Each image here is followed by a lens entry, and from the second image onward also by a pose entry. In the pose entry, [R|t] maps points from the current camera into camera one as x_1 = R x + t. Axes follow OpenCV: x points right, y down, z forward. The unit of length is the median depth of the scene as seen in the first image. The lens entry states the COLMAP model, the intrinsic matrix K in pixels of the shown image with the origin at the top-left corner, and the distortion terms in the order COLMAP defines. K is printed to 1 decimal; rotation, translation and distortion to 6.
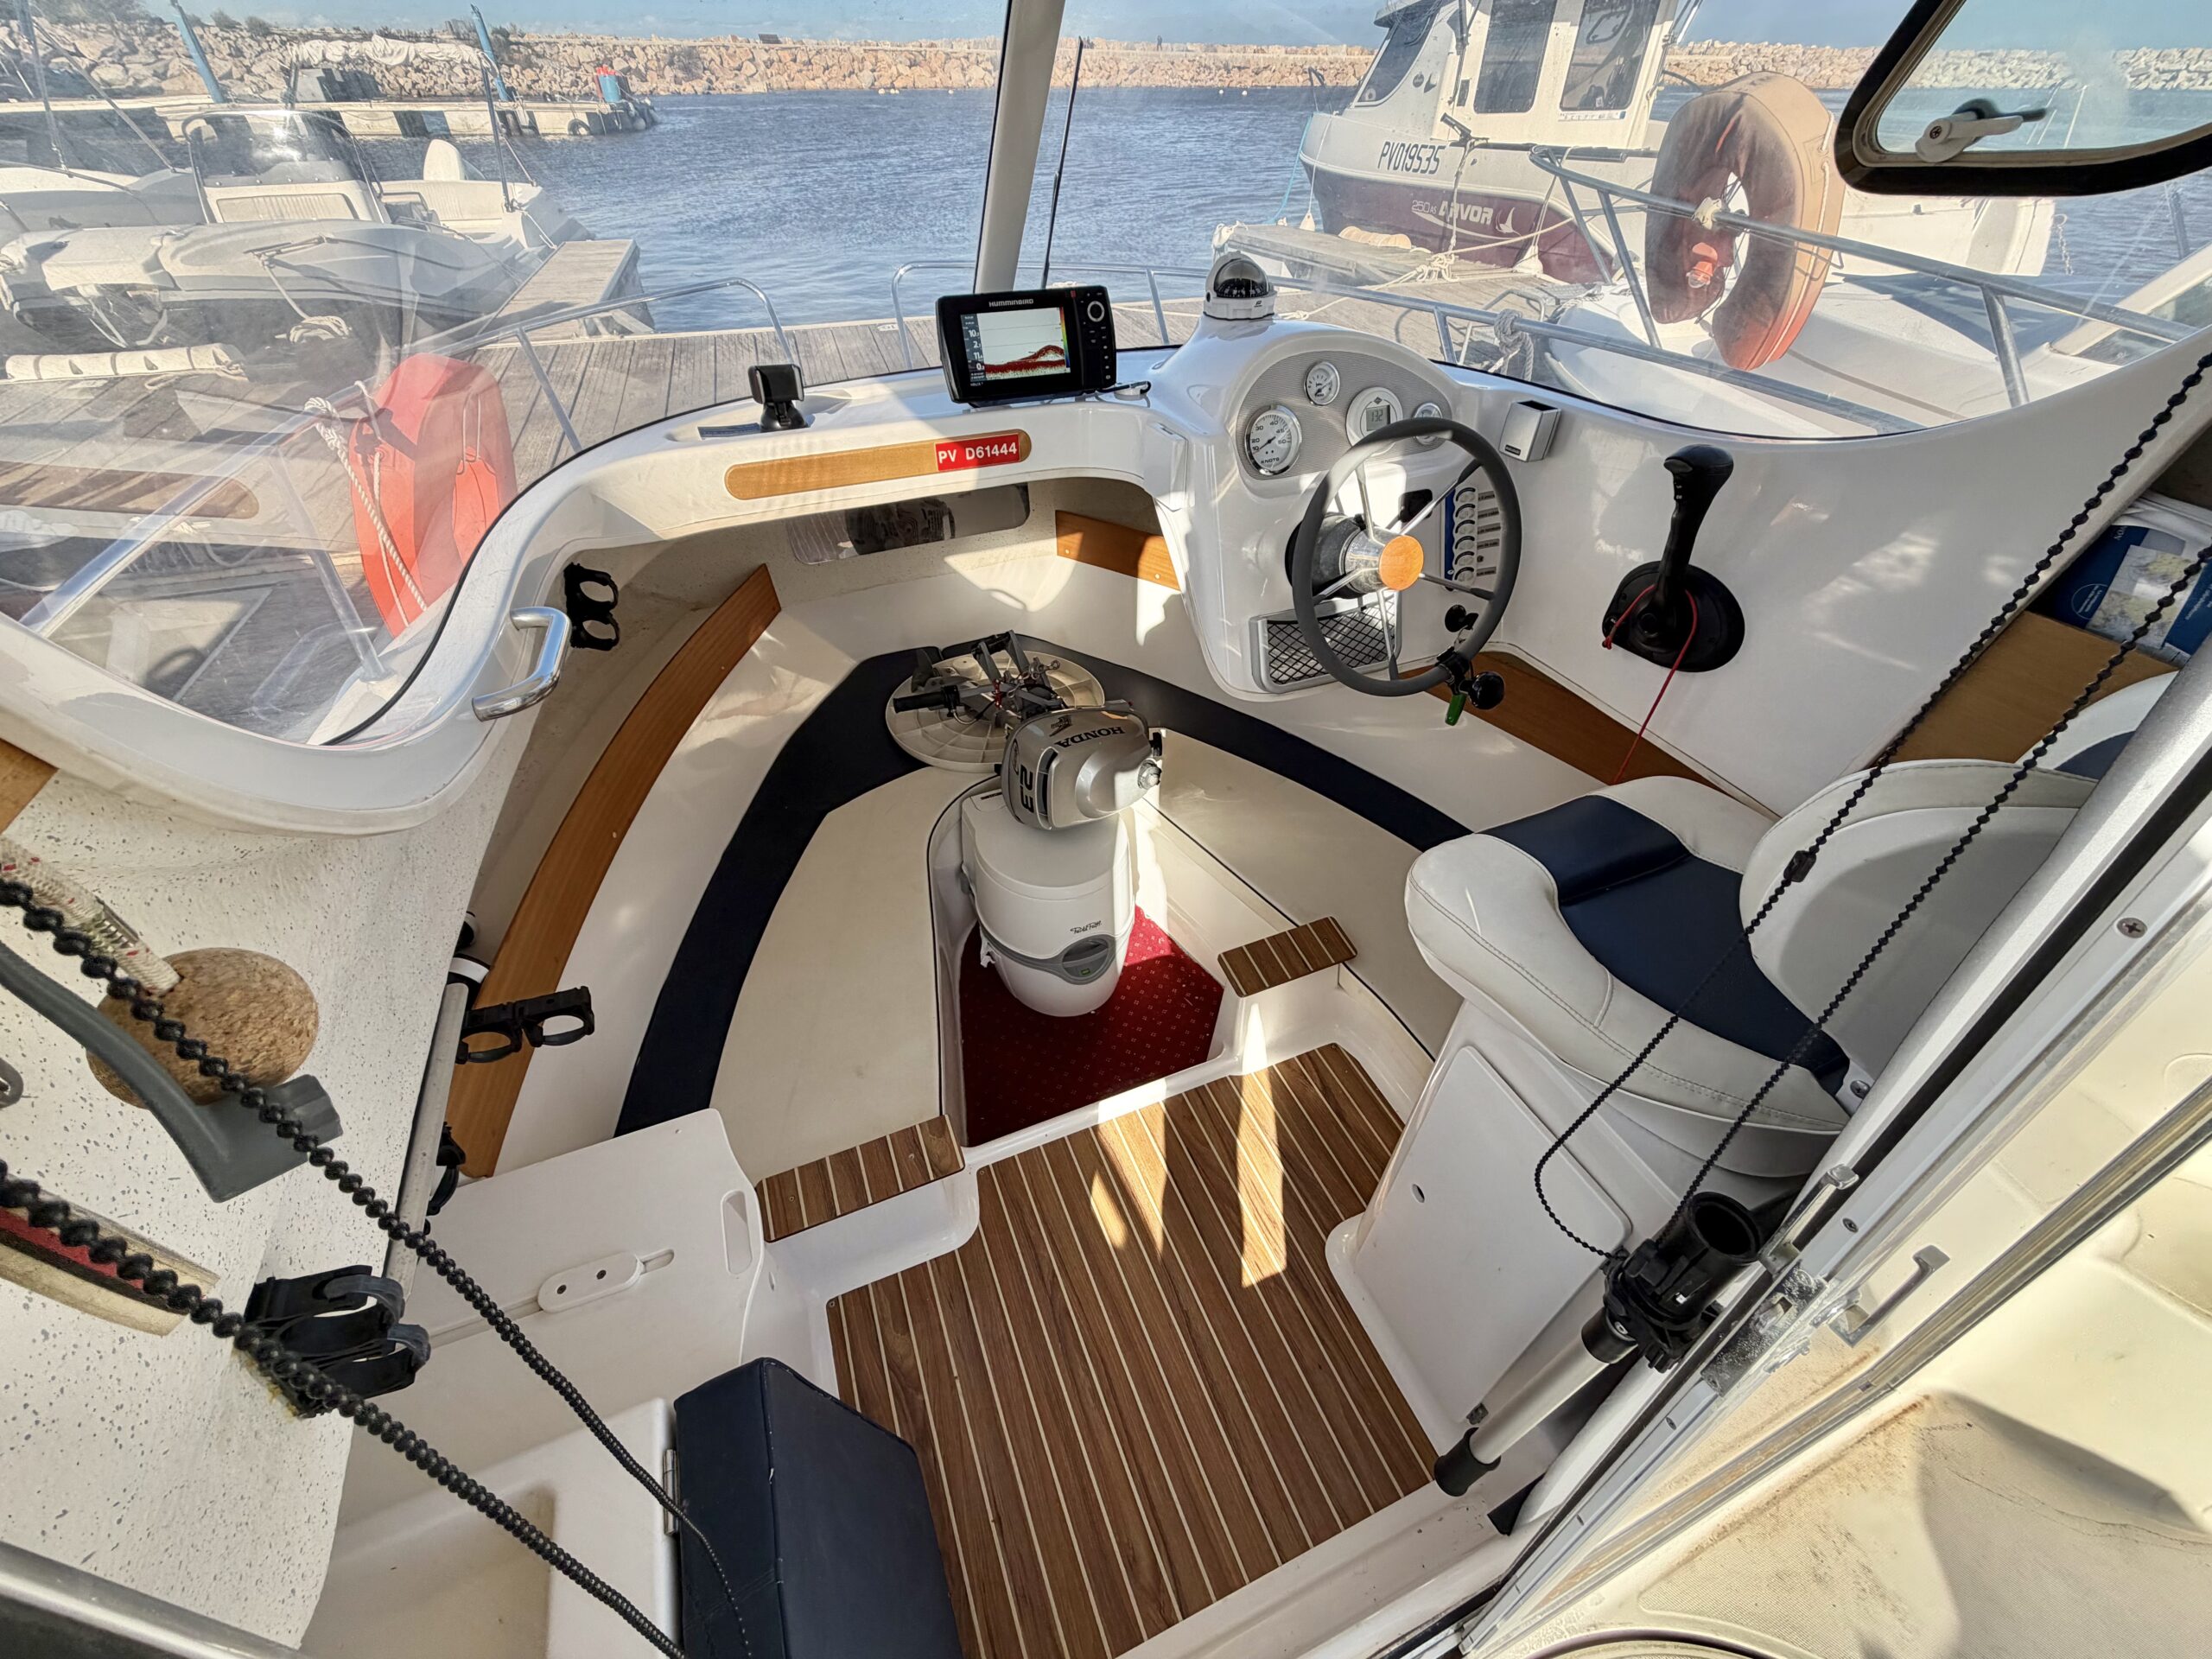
lens RADIAL K [[863.3, 0, 1096.9], [0, 863.3, 821.4], [0, 0, 1]] dist [-0.002816, 0.003798]
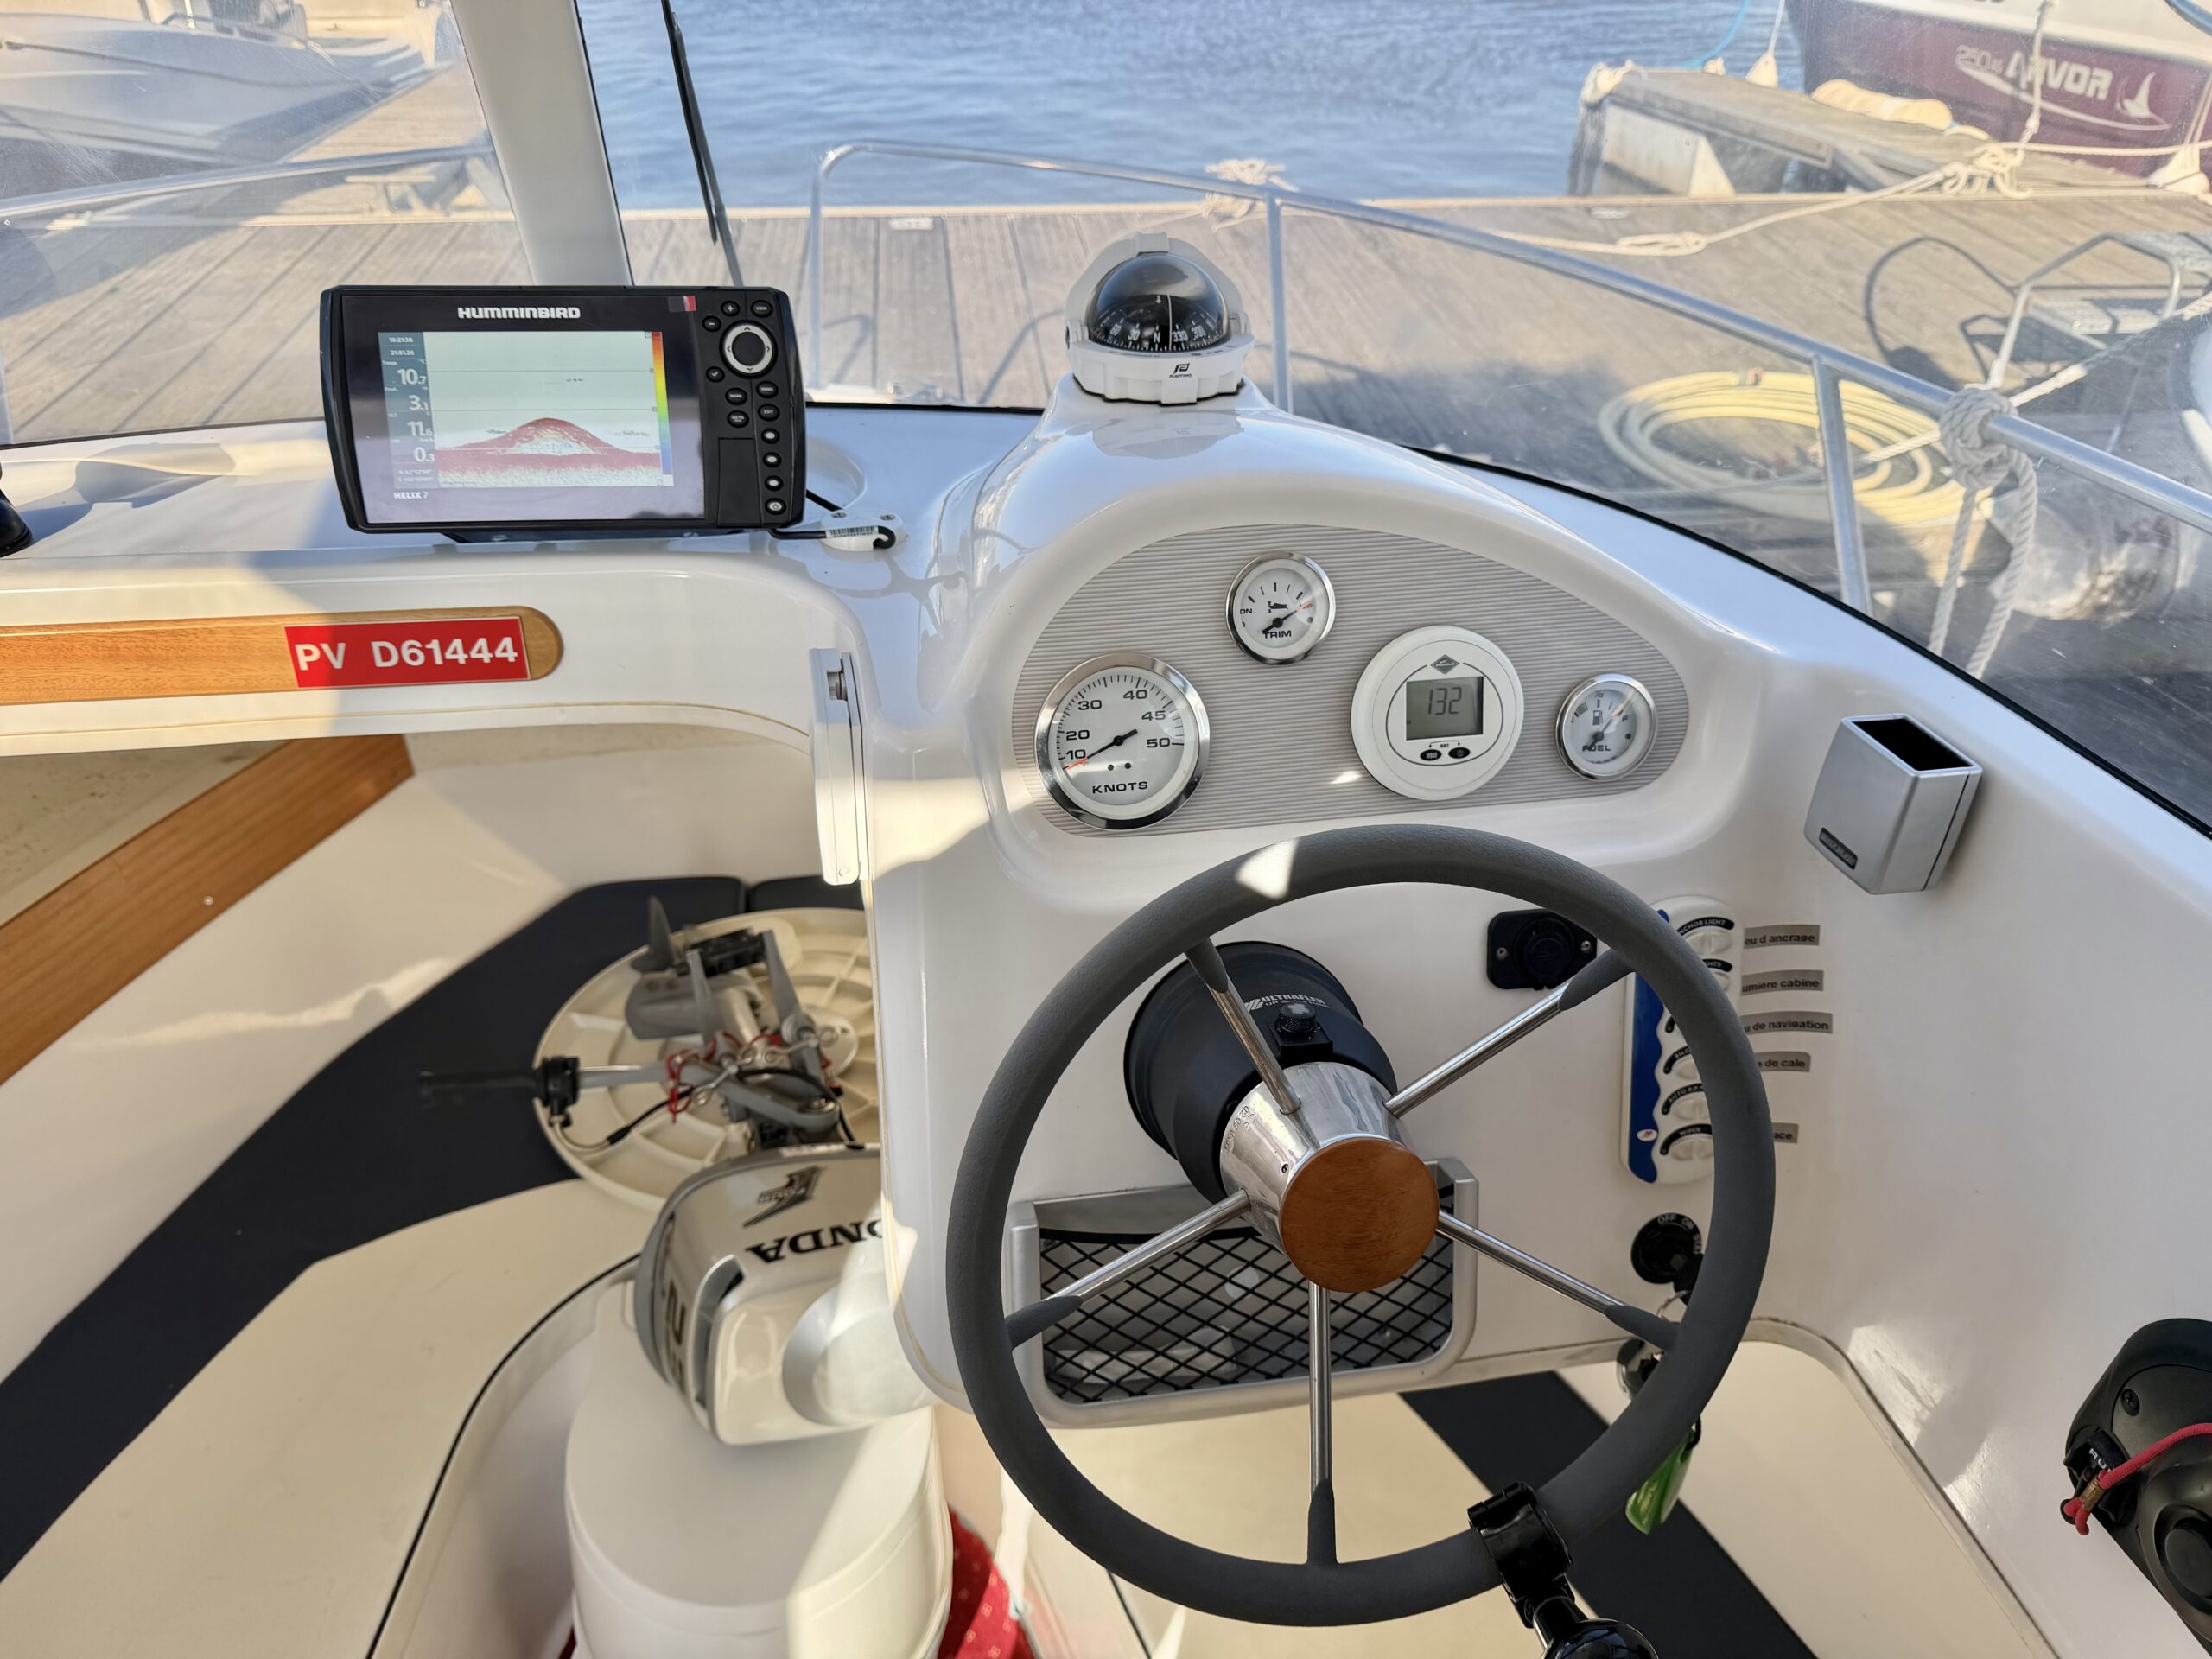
lens RADIAL K [[1623.4, 0, 1099.1], [0, 1623.4, 825.3], [0, 0, 1]] dist [0.010405, 0.004222]
pose [[0.984435, 0.133563, -0.114232, 0.172263], [-0.148975, 0.978997, -0.139181, -0.197323], [0.093244, 0.154033, 0.983656, 0.214512]]
